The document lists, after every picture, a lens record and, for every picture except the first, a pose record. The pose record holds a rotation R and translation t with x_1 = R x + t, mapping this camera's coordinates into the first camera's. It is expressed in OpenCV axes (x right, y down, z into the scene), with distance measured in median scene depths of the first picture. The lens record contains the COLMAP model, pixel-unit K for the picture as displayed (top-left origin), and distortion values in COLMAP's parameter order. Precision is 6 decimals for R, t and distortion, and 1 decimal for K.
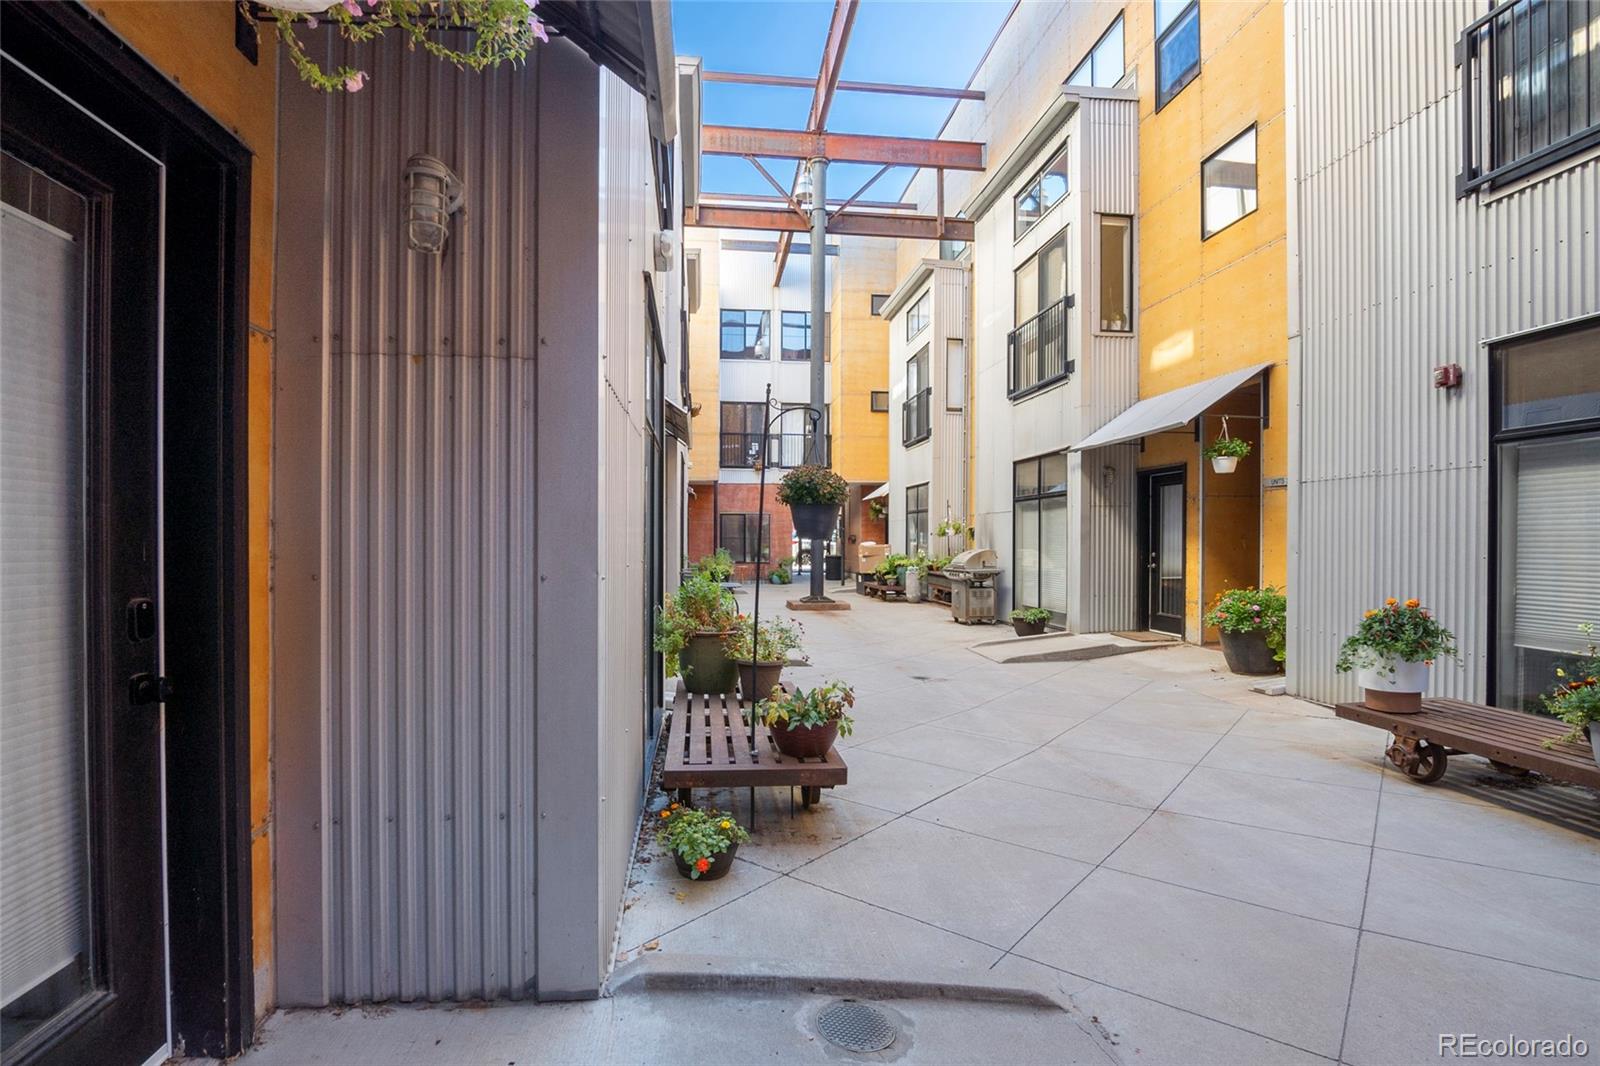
lens RADIAL K [[784.4, 0, 800.8], [0, 784.4, 542.5], [0, 0, 1]] dist [-0.001228, -0.000564]
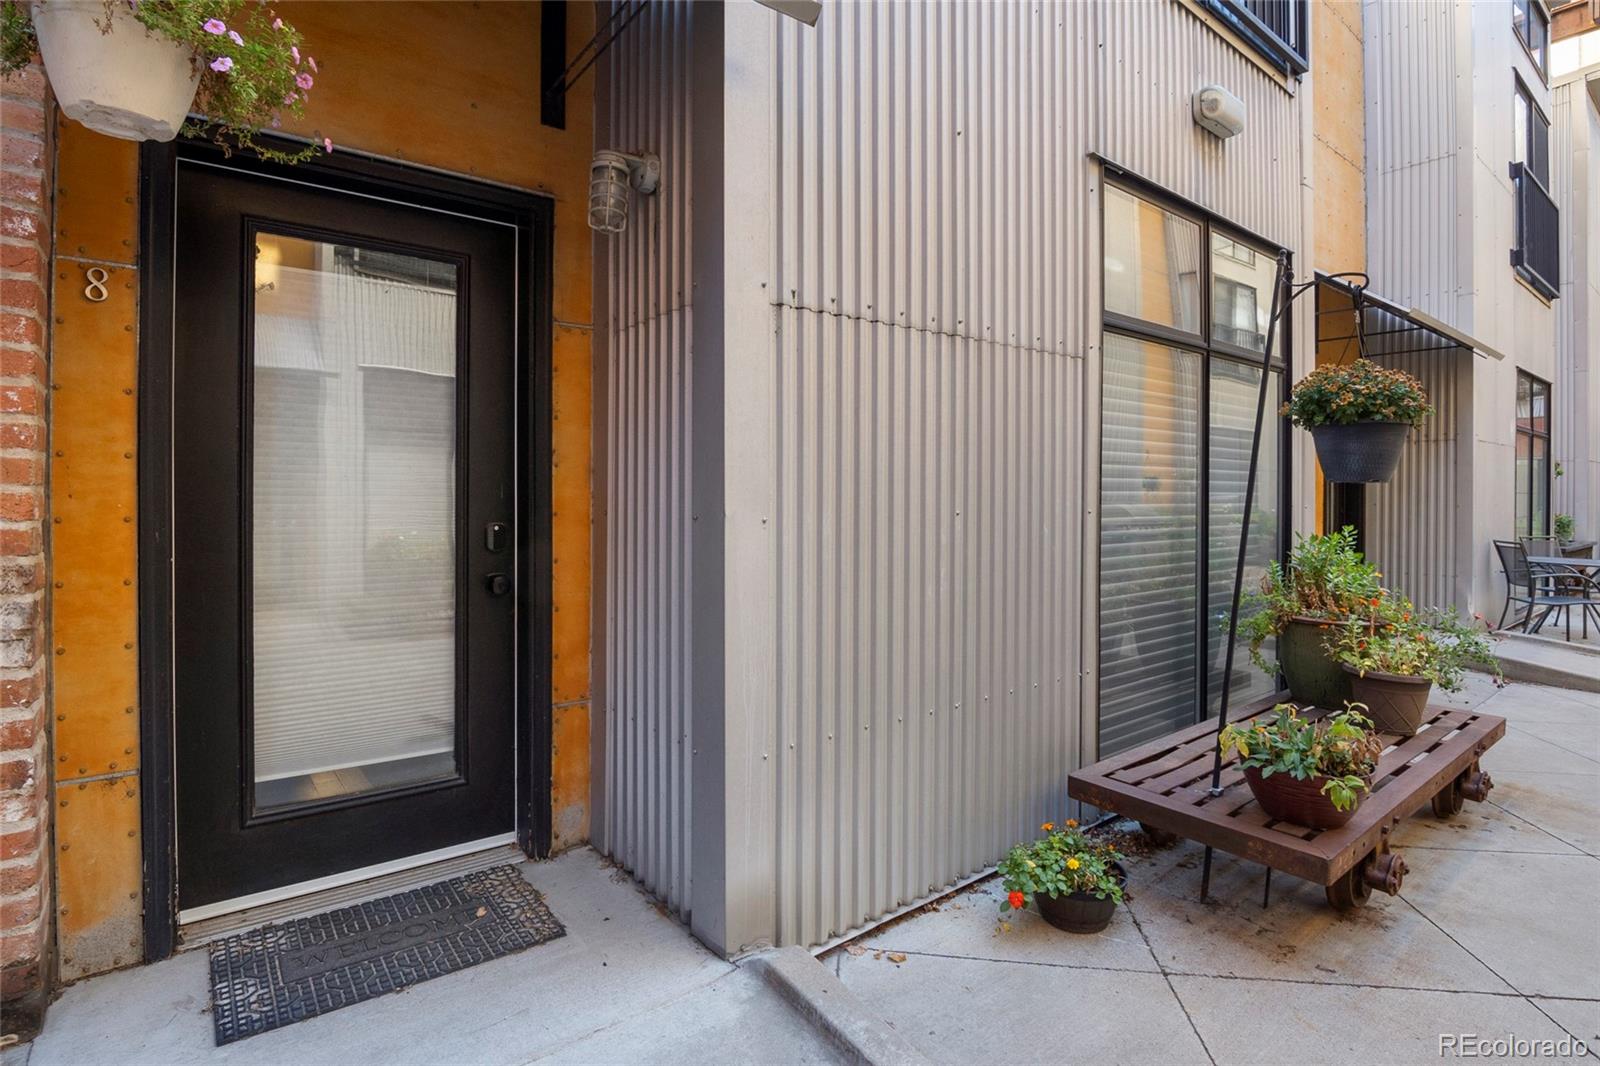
lens RADIAL K [[795.6, 0, 801.4], [0, 795.6, 506.6], [0, 0, 1]] dist [-0.018832, -0.000122]
pose [[0.519425, 0.000439, -0.854516, 0.388550], [0.001200, 0.999999, 0.001243, 0.018115], [0.854515, -0.001671, 0.519424, 0.368887]]
